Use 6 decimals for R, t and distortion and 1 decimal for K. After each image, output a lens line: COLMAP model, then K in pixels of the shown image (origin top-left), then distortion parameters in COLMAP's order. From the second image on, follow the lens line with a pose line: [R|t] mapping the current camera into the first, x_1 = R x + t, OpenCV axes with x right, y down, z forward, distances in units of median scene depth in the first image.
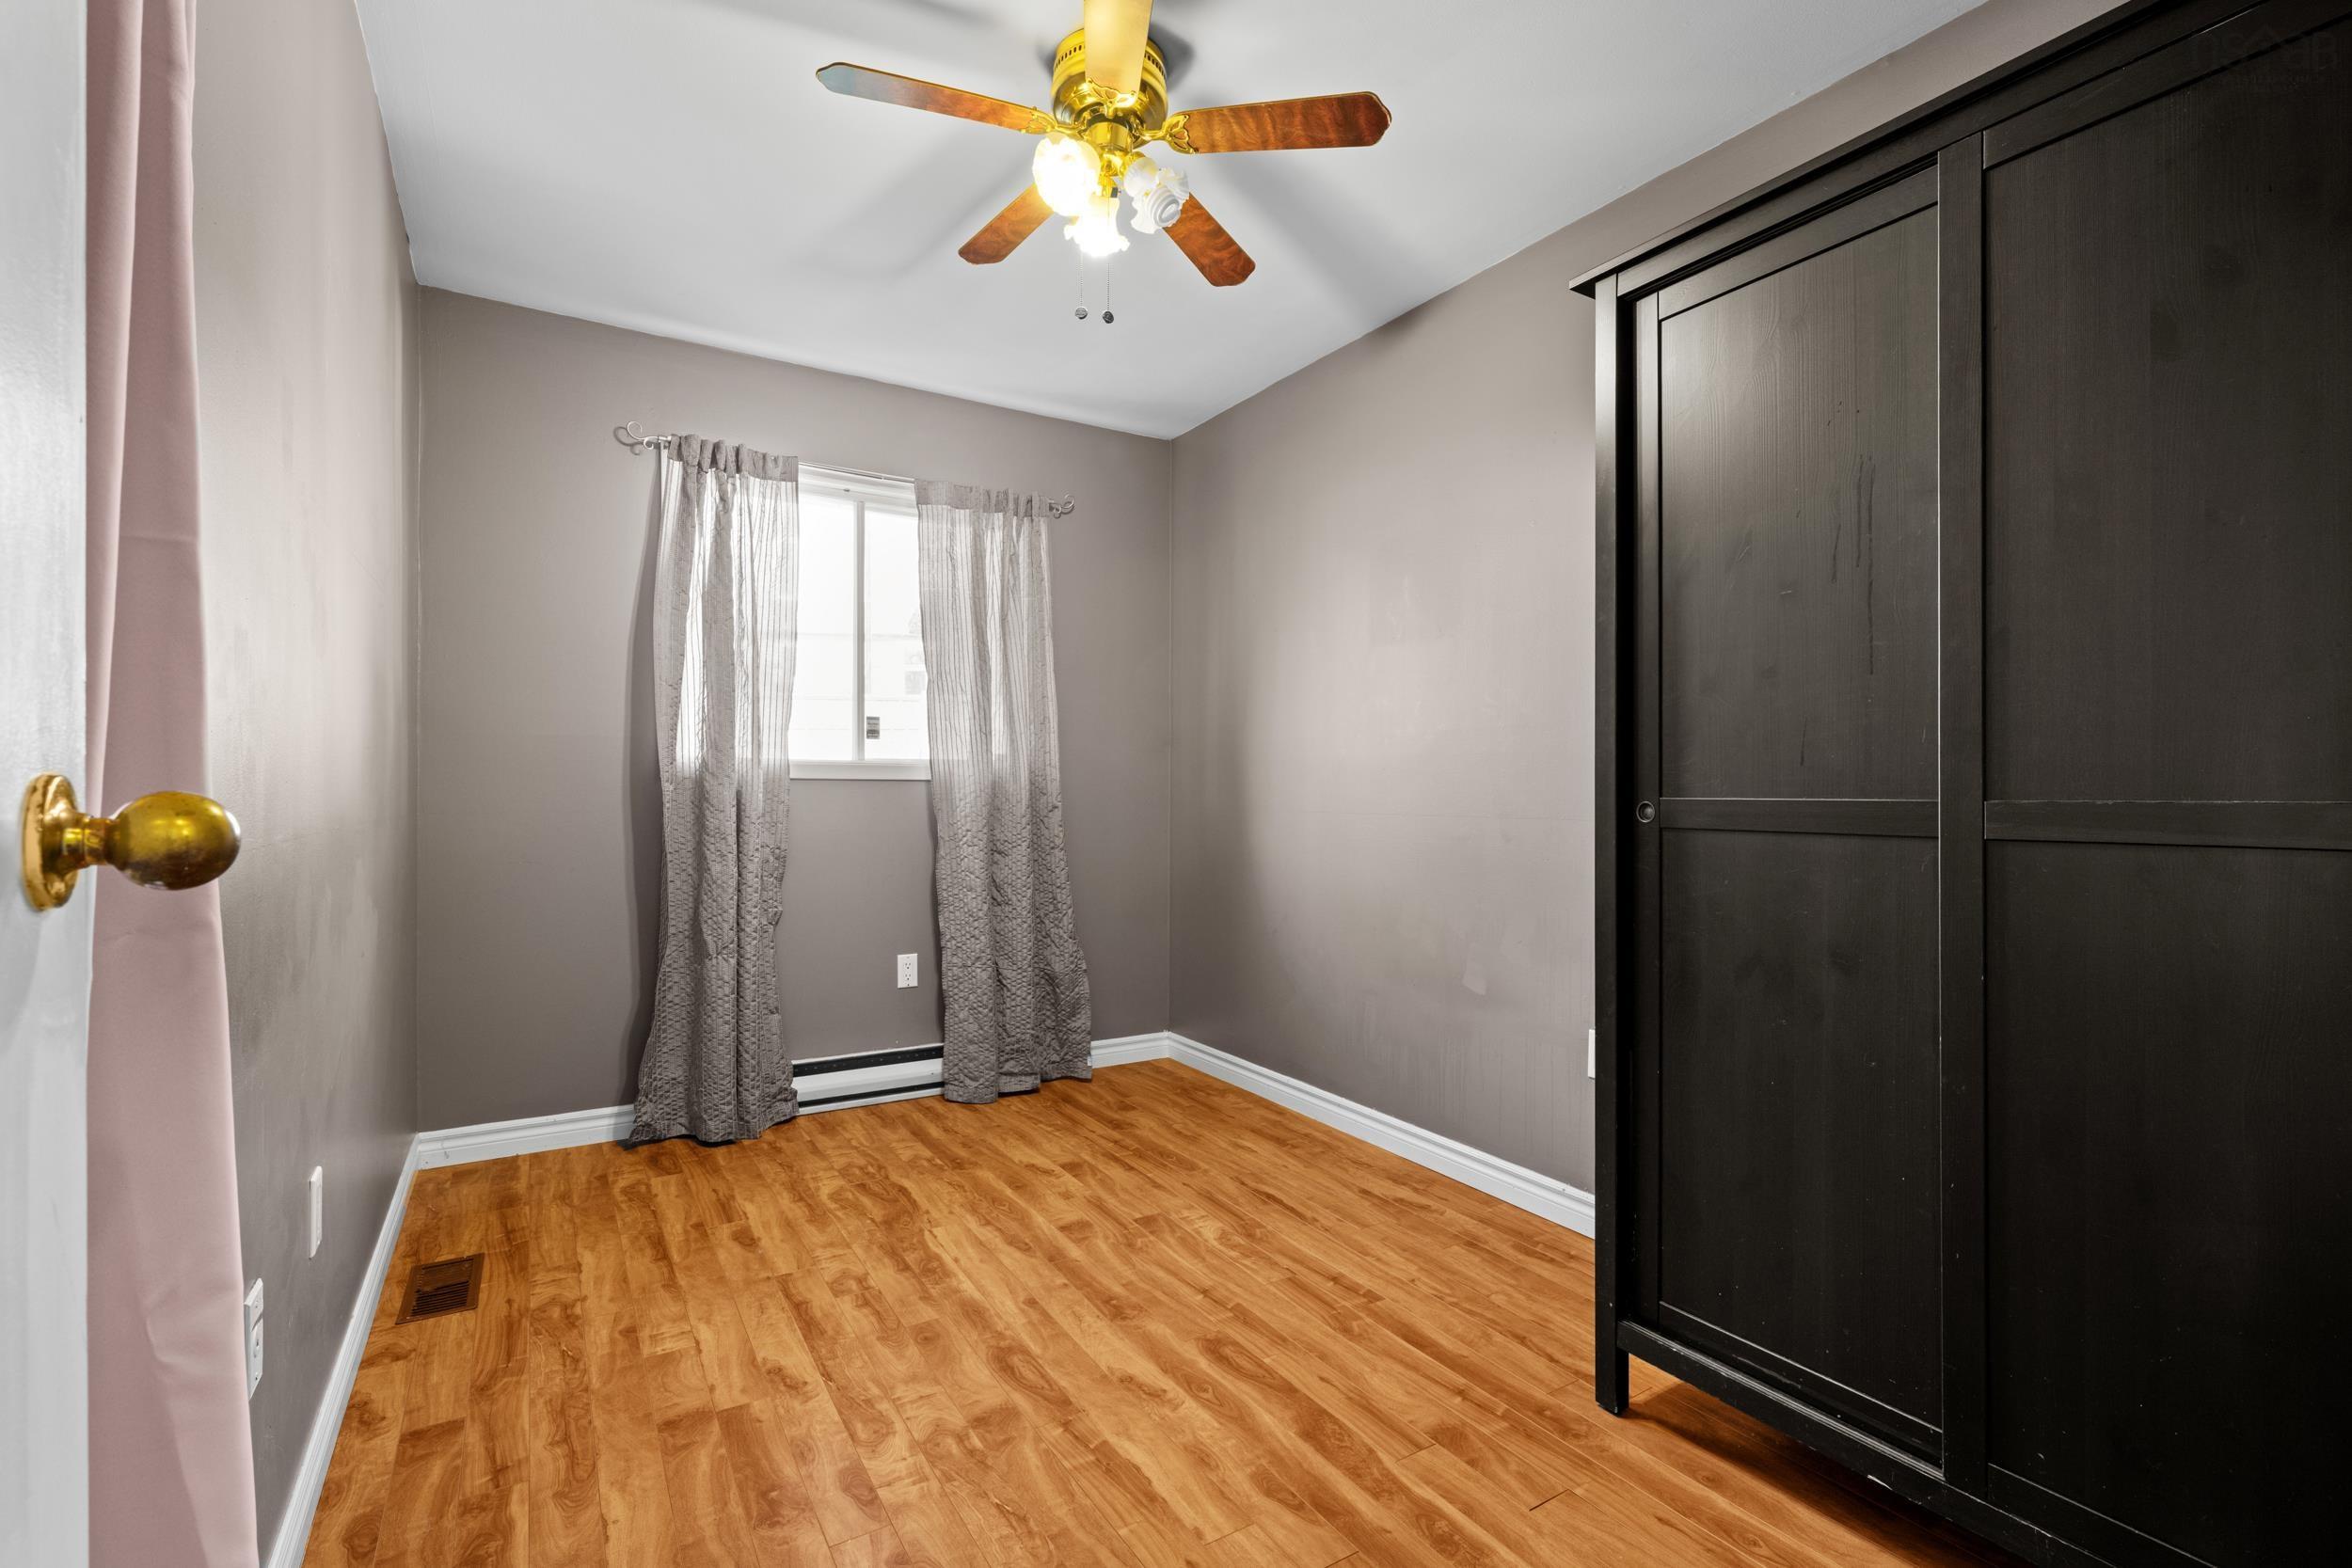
lens RADIAL K [[1067.1, 0, 1176.2], [0, 1067.1, 792.7], [0, 0, 1]] dist [0.002669, -0.000583]
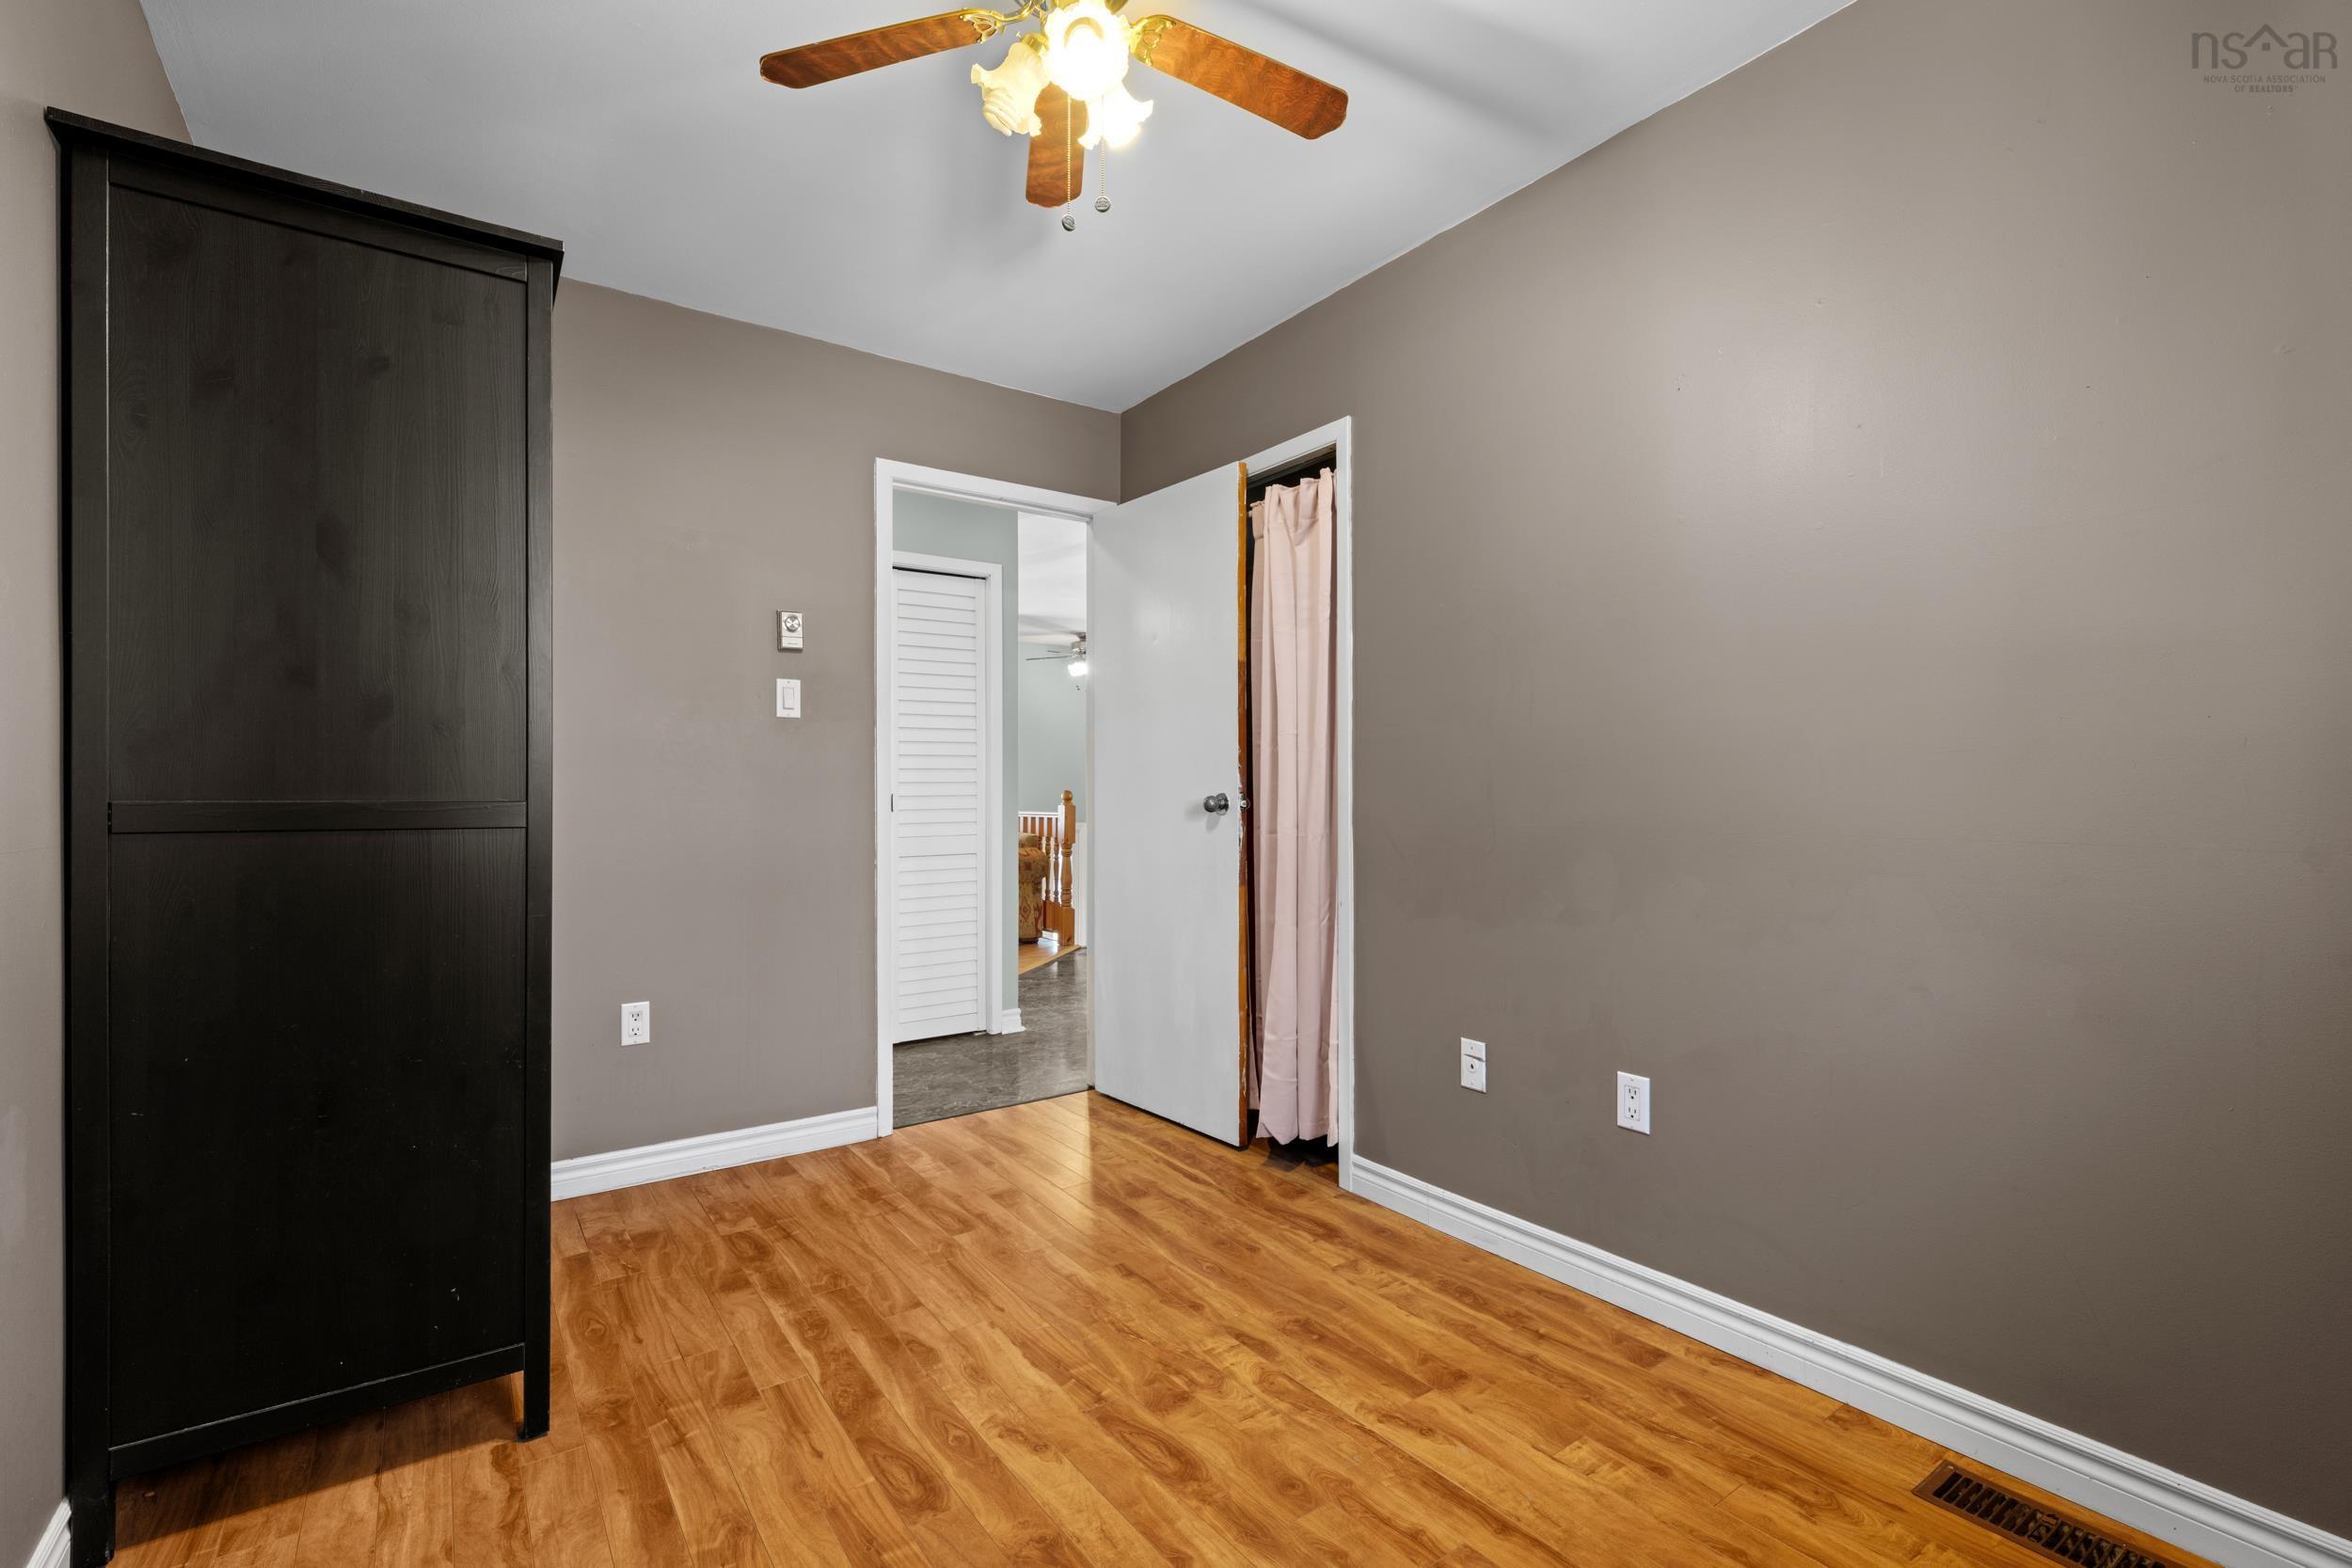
lens RADIAL K [[1067.1, 0, 1179.5], [0, 1067.1, 789.5], [0, 0, 1]] dist [0.002669, -0.000583]
pose [[-0.997700, -0.004328, -0.067648, -0.105989], [-0.004300, 0.999991, -0.000559, -0.009550], [0.067649, -0.000267, -0.997709, 2.019749]]
